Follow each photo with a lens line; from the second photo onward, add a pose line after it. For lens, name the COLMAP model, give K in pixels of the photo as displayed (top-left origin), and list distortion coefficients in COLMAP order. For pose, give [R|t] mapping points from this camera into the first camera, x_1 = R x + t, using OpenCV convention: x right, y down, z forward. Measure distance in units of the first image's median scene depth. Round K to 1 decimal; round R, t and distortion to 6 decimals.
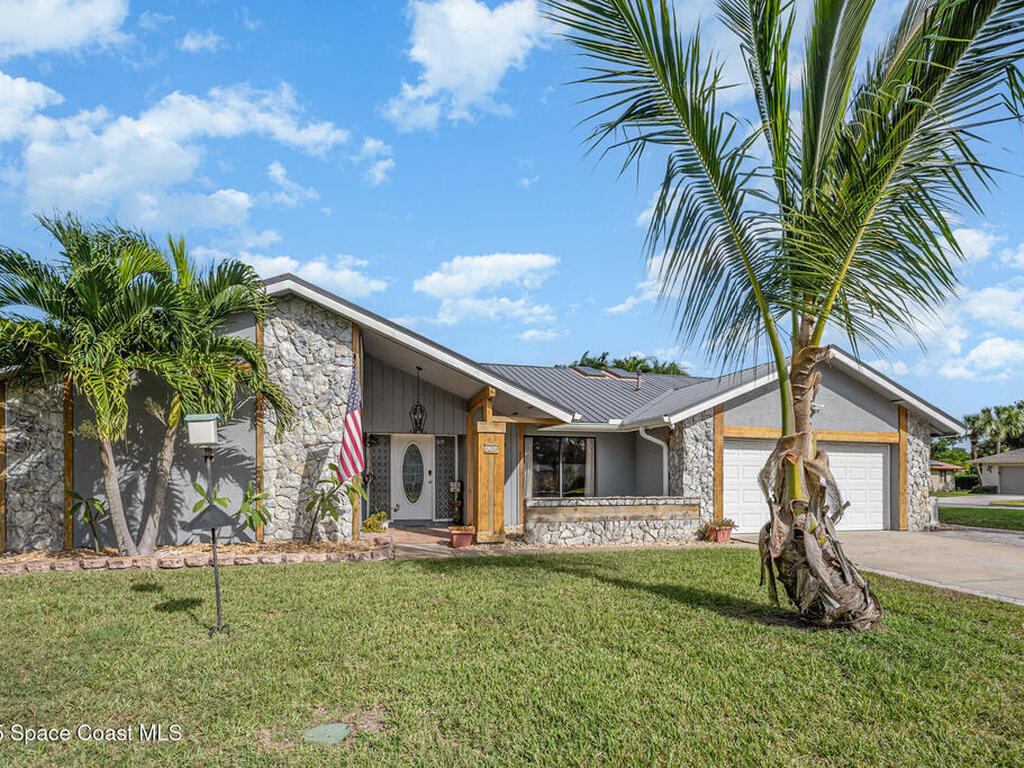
lens RADIAL K [[476.3, 0, 512.0], [0, 476.3, 384.0], [0, 0, 1]] dist [-0.001230, -0.000039]
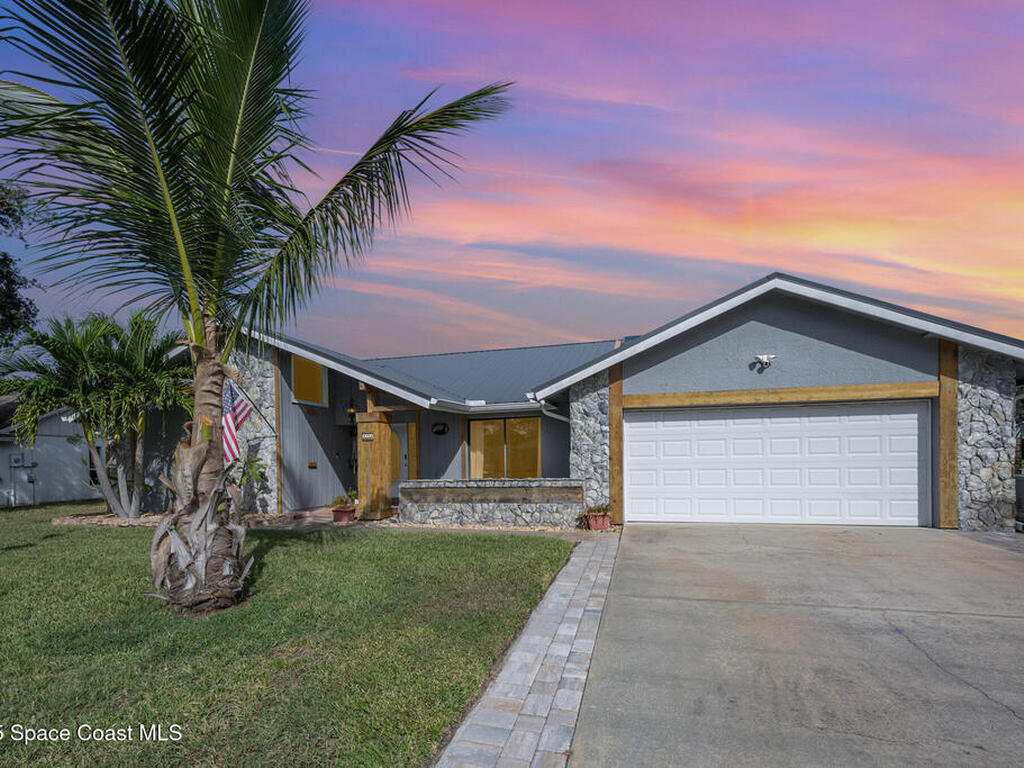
lens RADIAL K [[476.3, 0, 512.0], [0, 476.3, 384.0], [0, 0, 1]] dist [-0.001230, -0.000039]
pose [[0.871840, -0.096011, -0.480289, 0.788723], [0.116221, 0.993146, 0.012436, 0.038810], [0.475803, -0.066662, 0.877022, 0.186021]]
